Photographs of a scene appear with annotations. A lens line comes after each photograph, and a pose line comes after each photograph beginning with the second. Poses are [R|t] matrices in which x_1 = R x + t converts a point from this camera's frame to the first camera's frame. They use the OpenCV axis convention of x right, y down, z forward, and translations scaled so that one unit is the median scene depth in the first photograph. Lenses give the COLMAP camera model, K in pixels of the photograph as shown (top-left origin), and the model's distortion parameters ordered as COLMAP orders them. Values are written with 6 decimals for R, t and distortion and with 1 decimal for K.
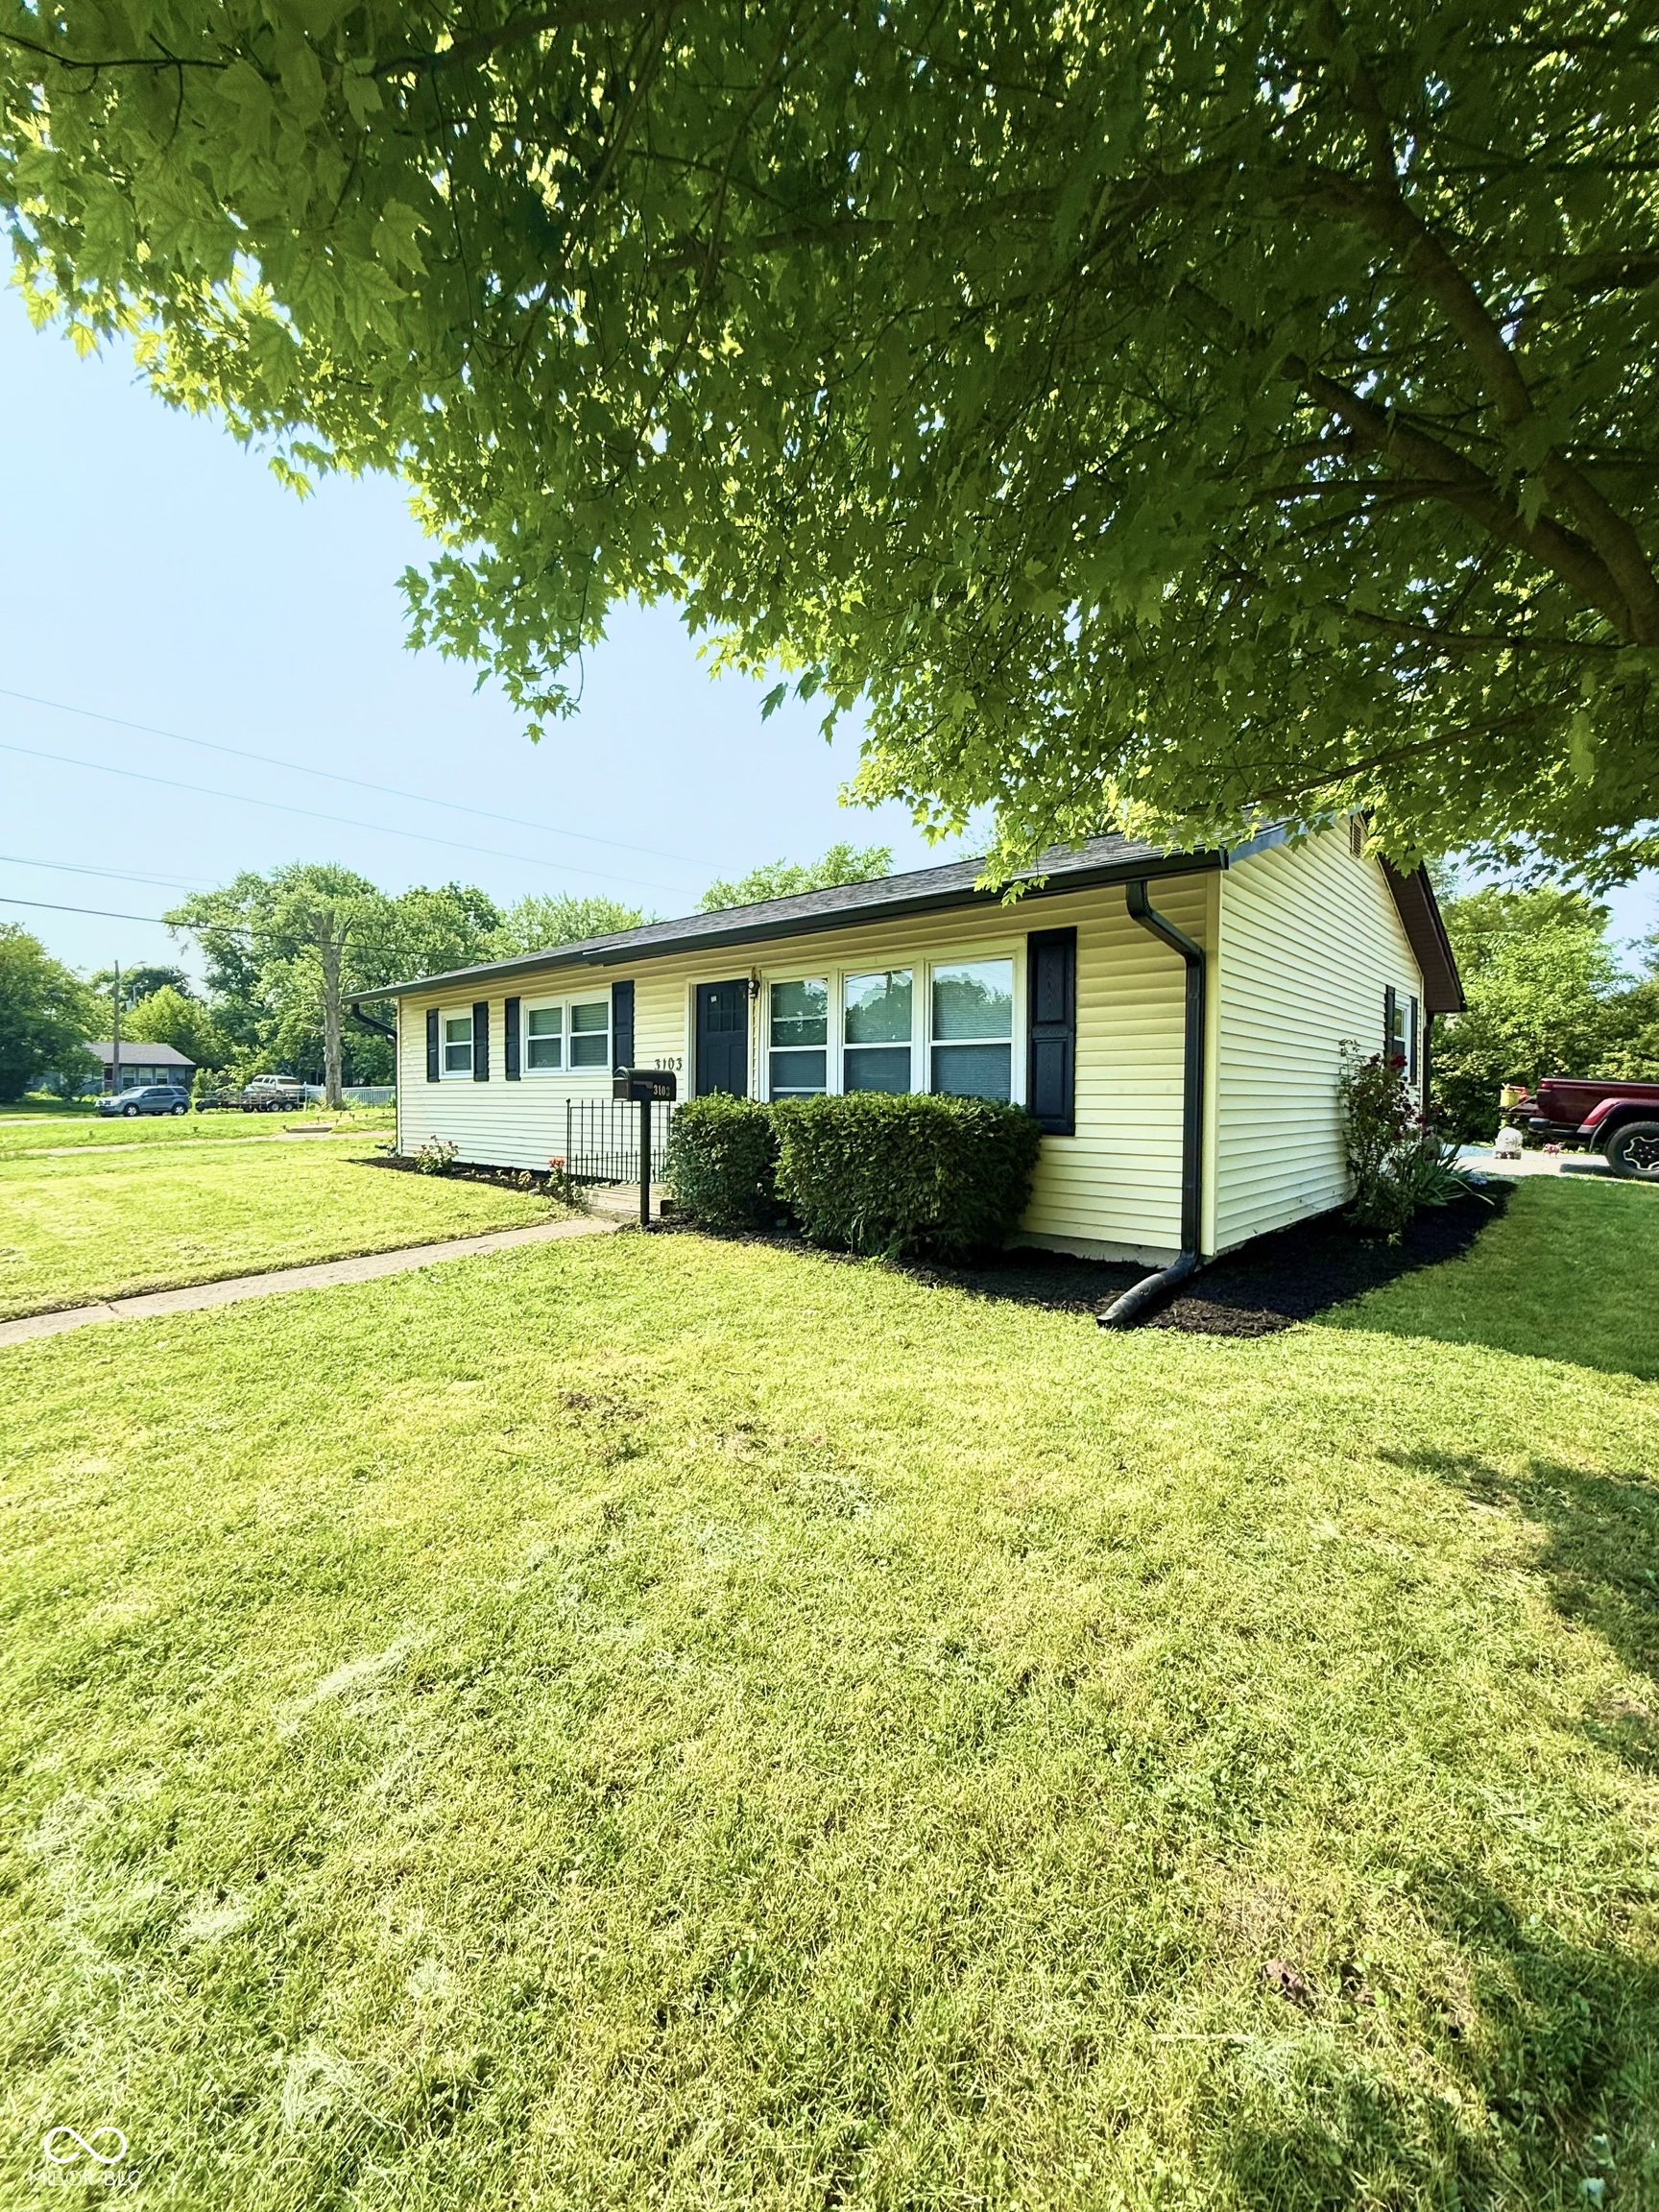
lens RADIAL K [[883.6, 0, 830.0], [0, 883.6, 1100.4], [0, 0, 1]] dist [-0.000460, 0.000266]
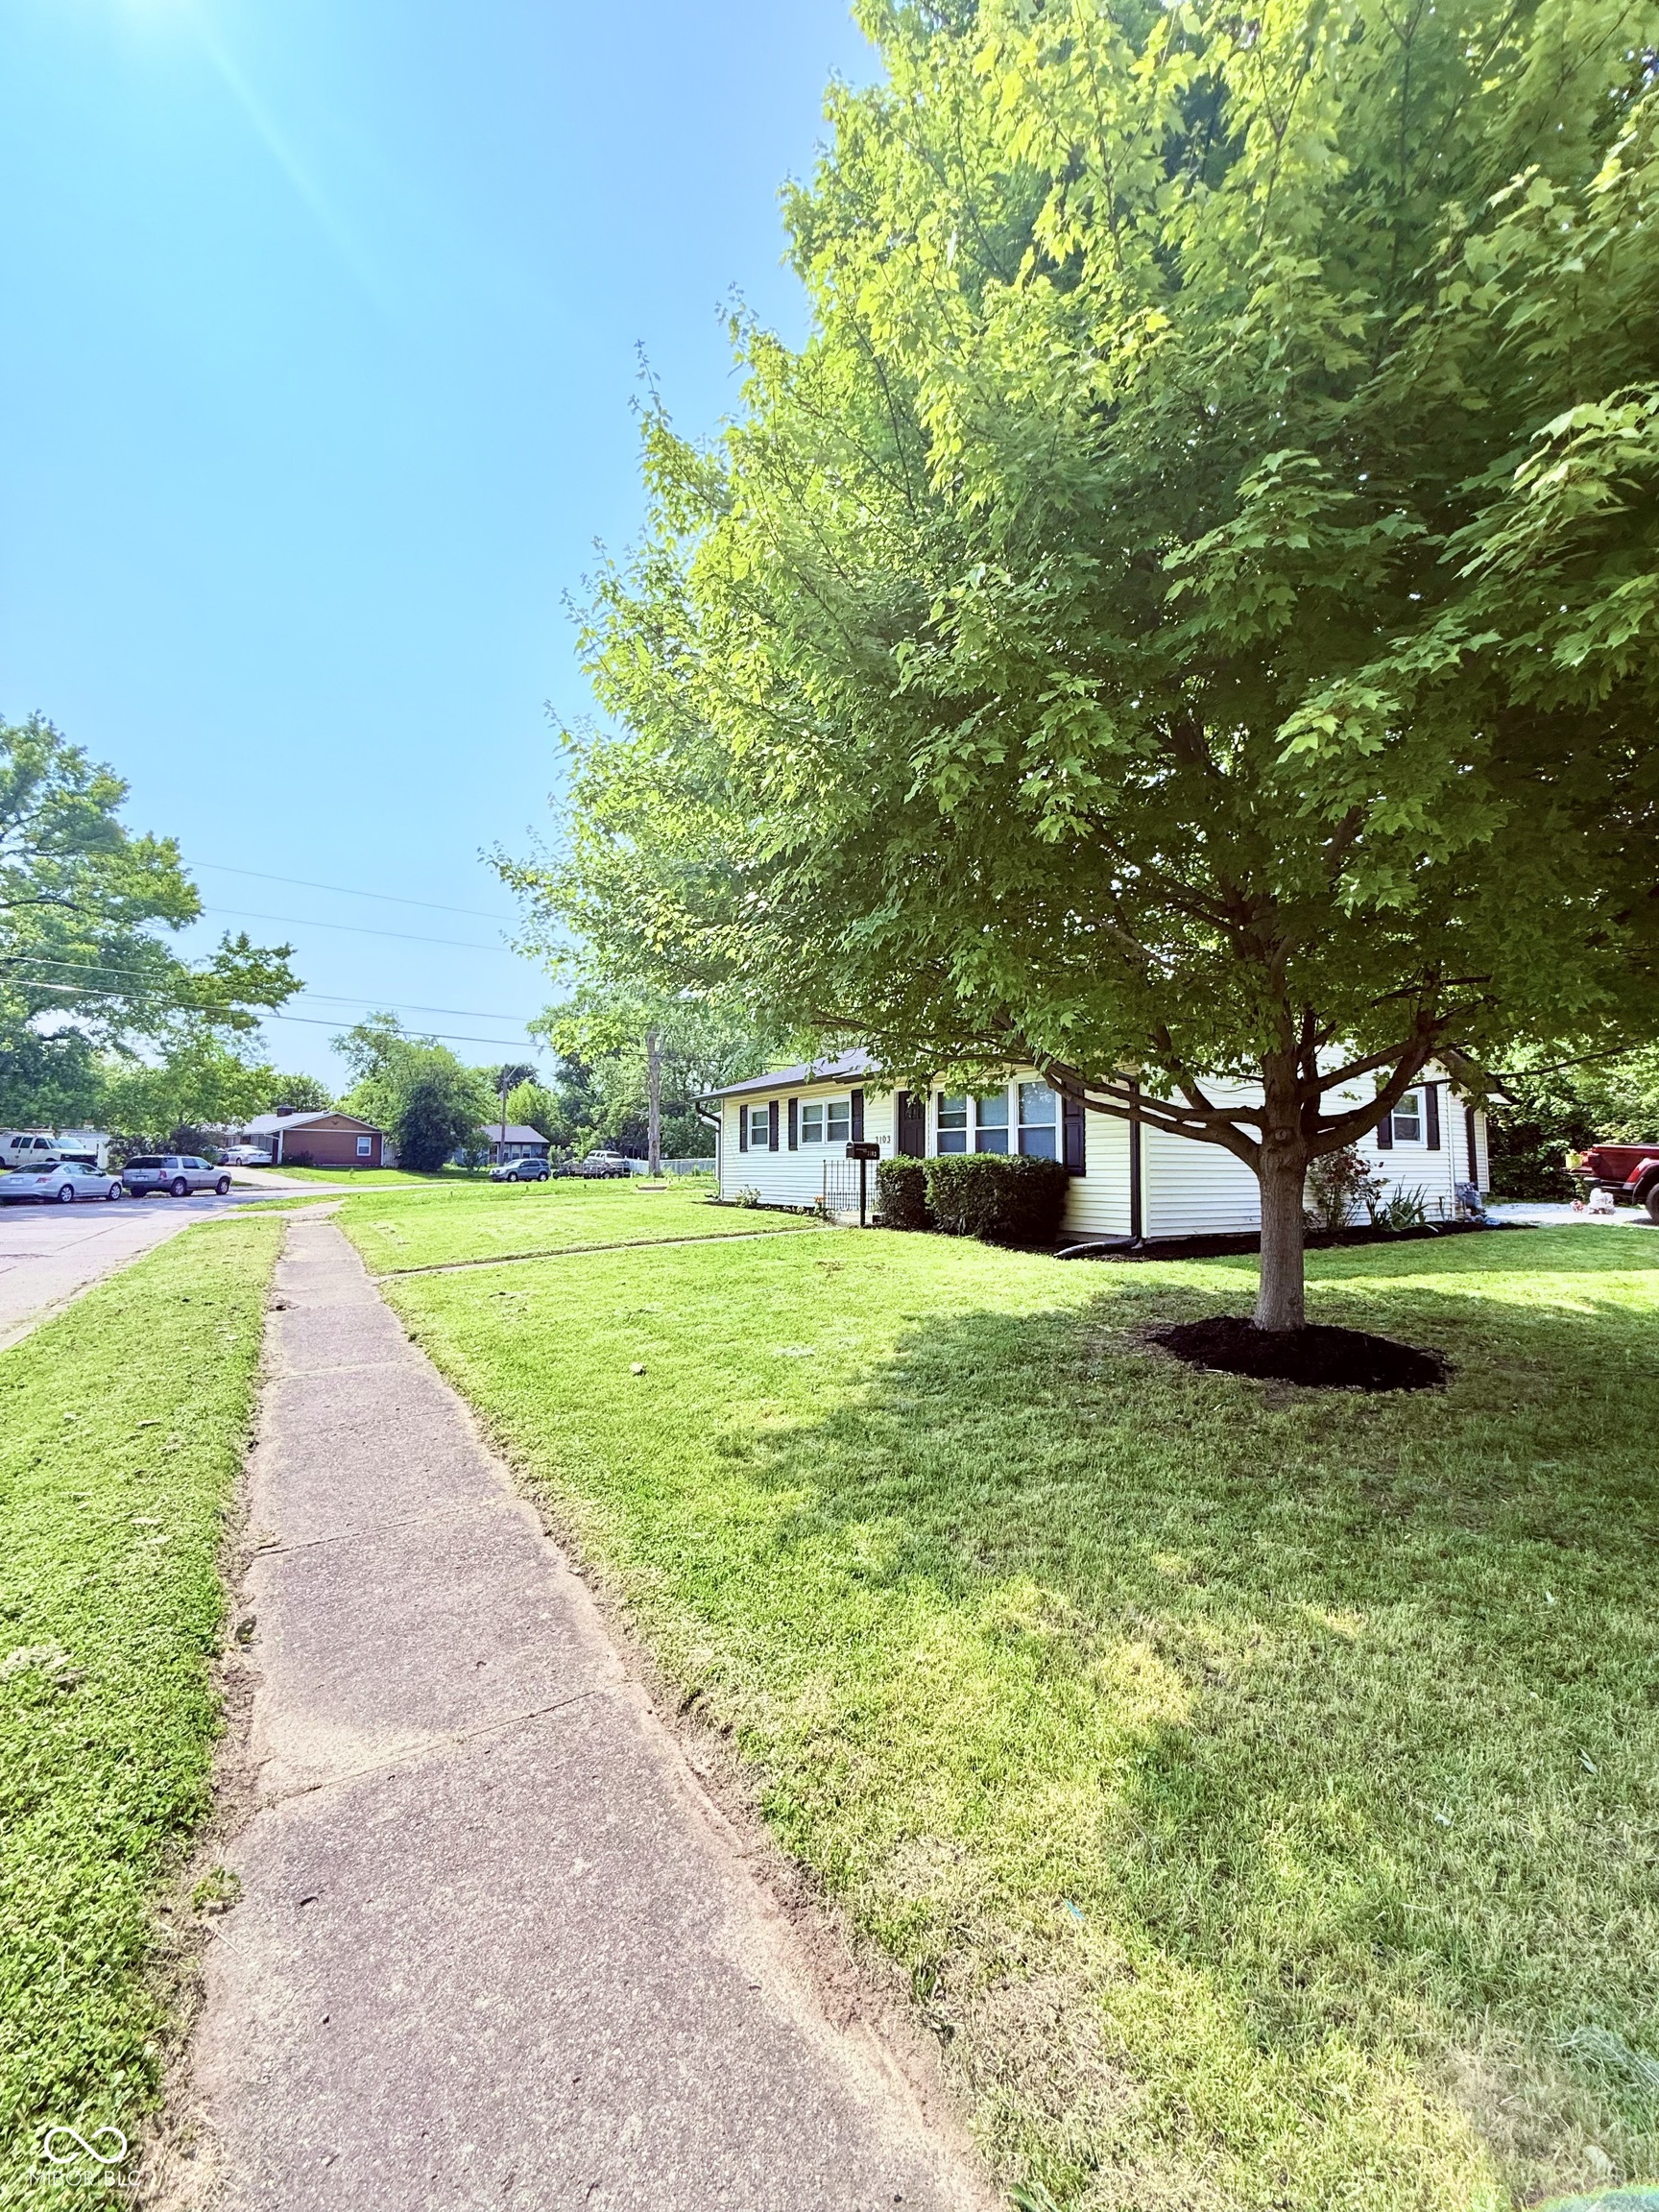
lens RADIAL K [[883.6, 0, 830.0], [0, 883.6, 1100.4], [0, 0, 1]] dist [-0.000460, 0.000266]
pose [[0.957415, -0.021385, -0.287922, 0.159233], [-0.002790, 0.996521, -0.083294, 0.019220], [0.288701, 0.080551, 0.954025, -0.487814]]
